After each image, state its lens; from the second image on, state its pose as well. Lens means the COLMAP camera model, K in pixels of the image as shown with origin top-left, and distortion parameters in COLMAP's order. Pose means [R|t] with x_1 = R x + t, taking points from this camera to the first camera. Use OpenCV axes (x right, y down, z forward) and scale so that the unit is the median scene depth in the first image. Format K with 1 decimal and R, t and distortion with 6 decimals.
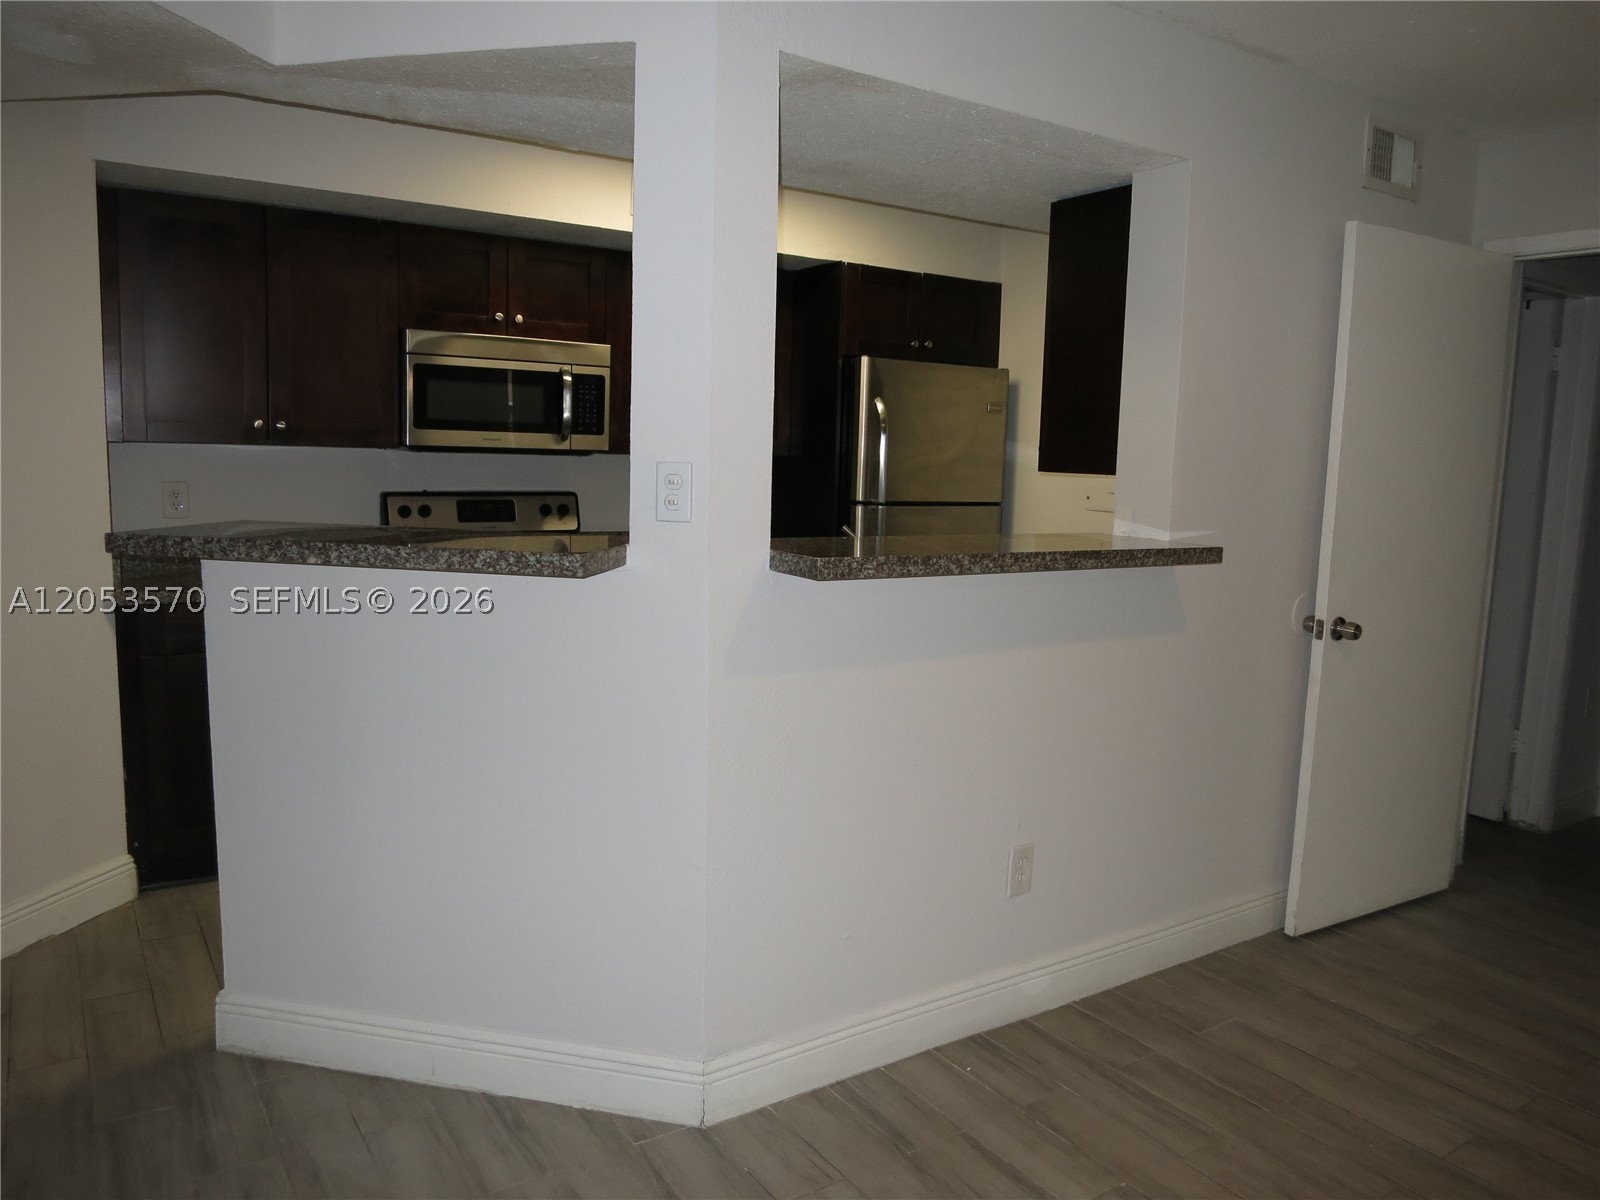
lens RADIAL K [[1143.6, 0, 801.1], [0, 1143.6, 603.7], [0, 0, 1]] dist [-0.031995, -0.007052]
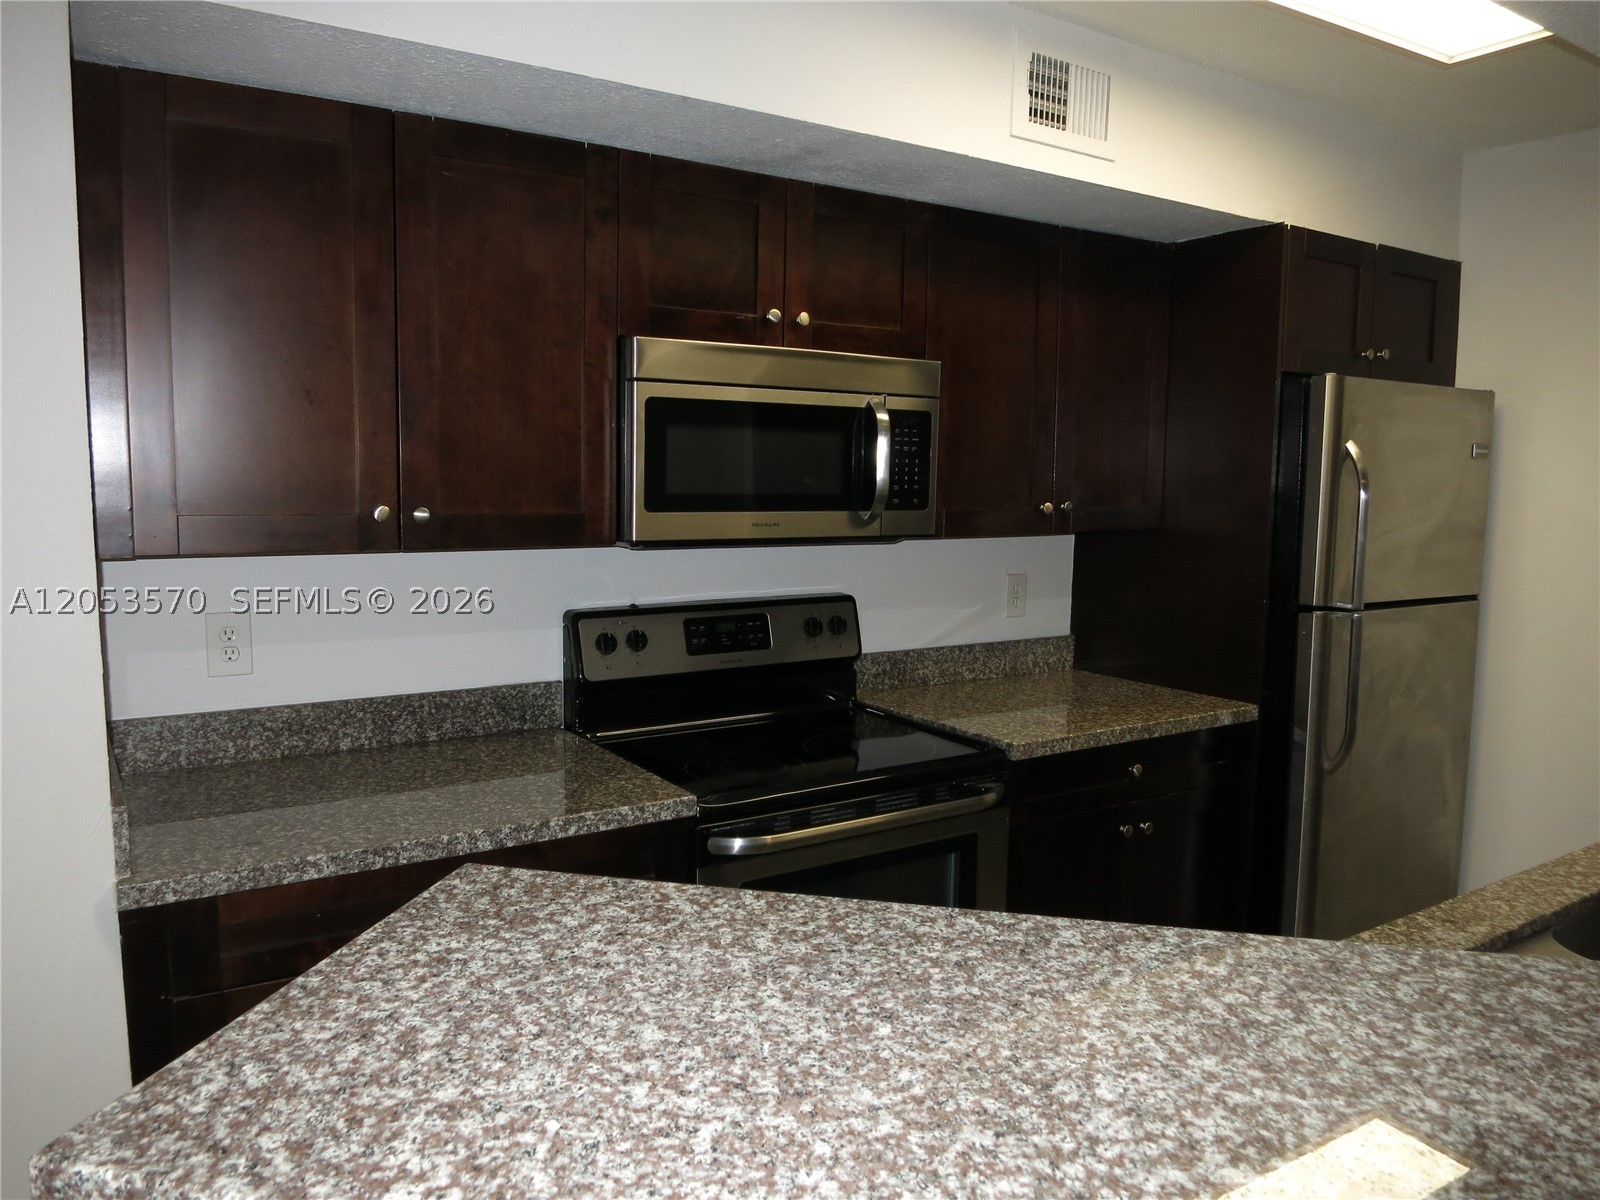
lens RADIAL K [[1143.6, 0, 797.4], [0, 1143.6, 596.3], [0, 0, 1]] dist [-0.031995, -0.007052]
pose [[0.999848, -0.014882, -0.009134, -0.245782], [0.014701, 0.999700, -0.019580, -0.094064], [0.009423, 0.019442, 0.999767, 0.408909]]
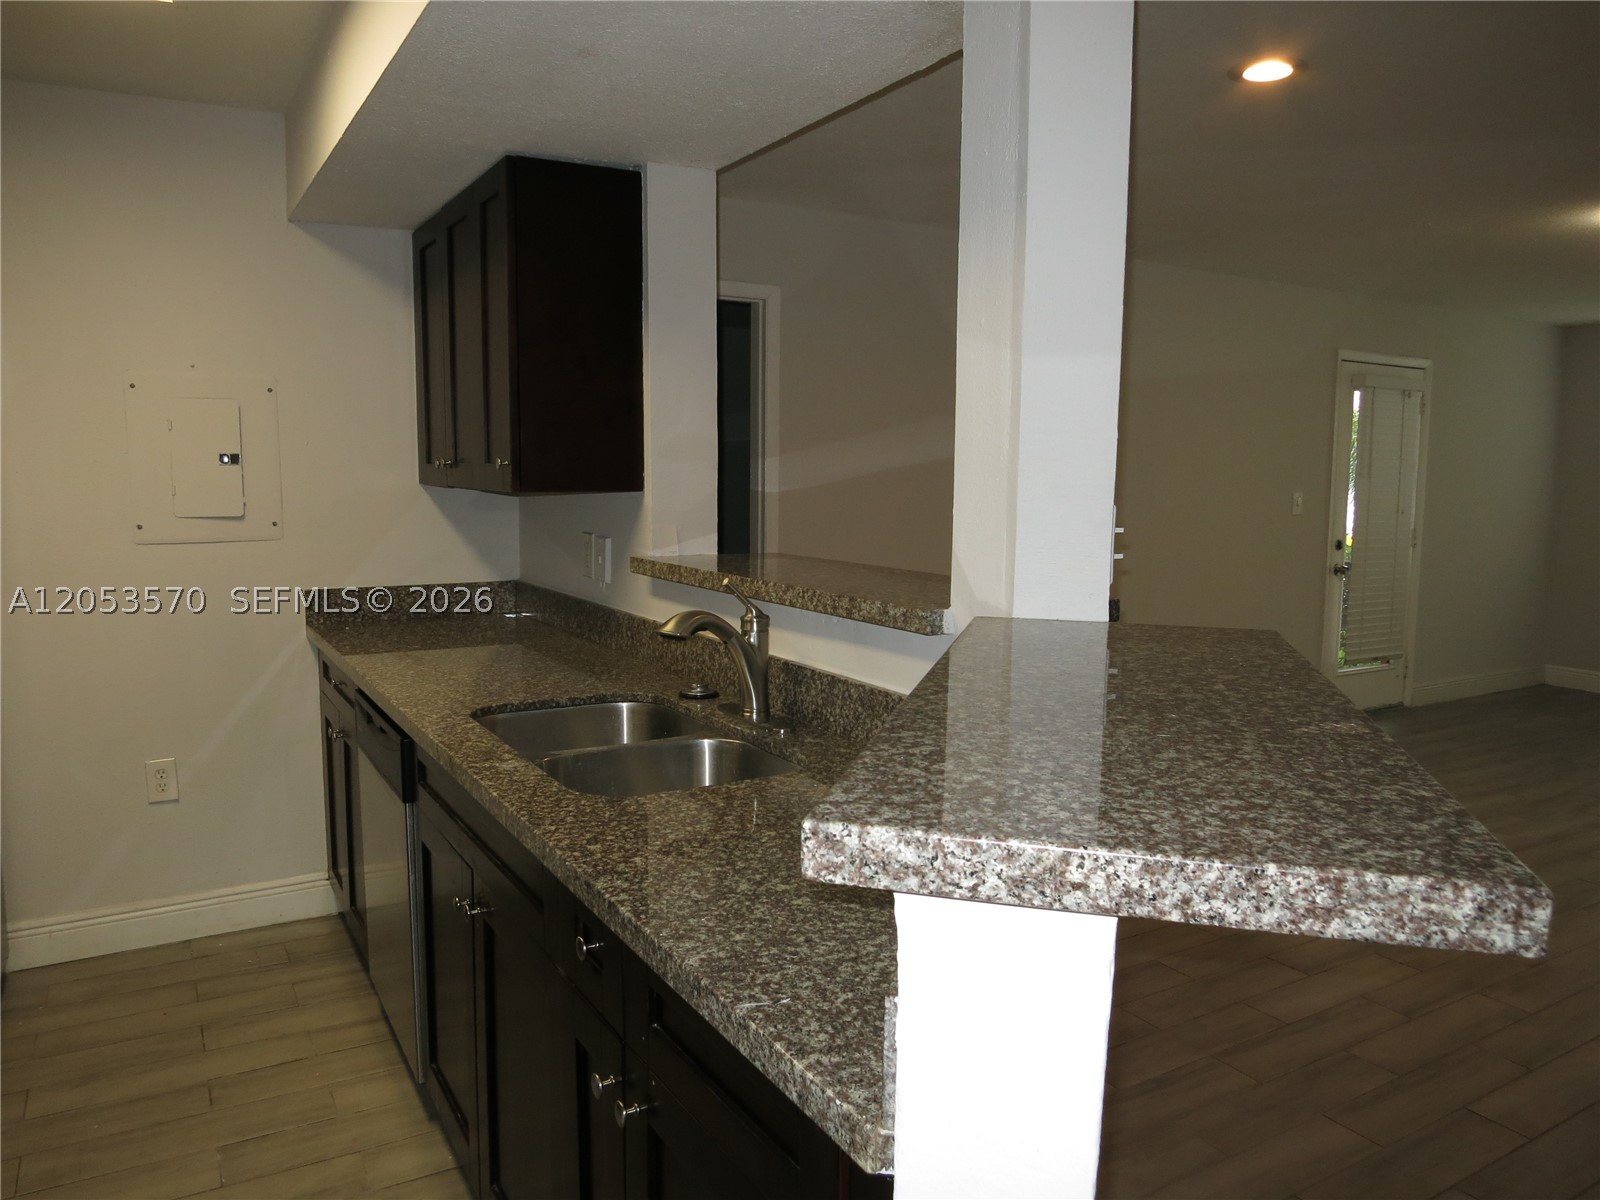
lens RADIAL K [[1143.6, 0, 806.0], [0, 1143.6, 597.8], [0, 0, 1]] dist [-0.031995, -0.007052]
pose [[0.045764, -0.141341, 0.988903, -0.810277], [0.120315, 0.983513, 0.135003, -0.115391], [-0.991680, 0.112802, 0.062015, 0.917511]]
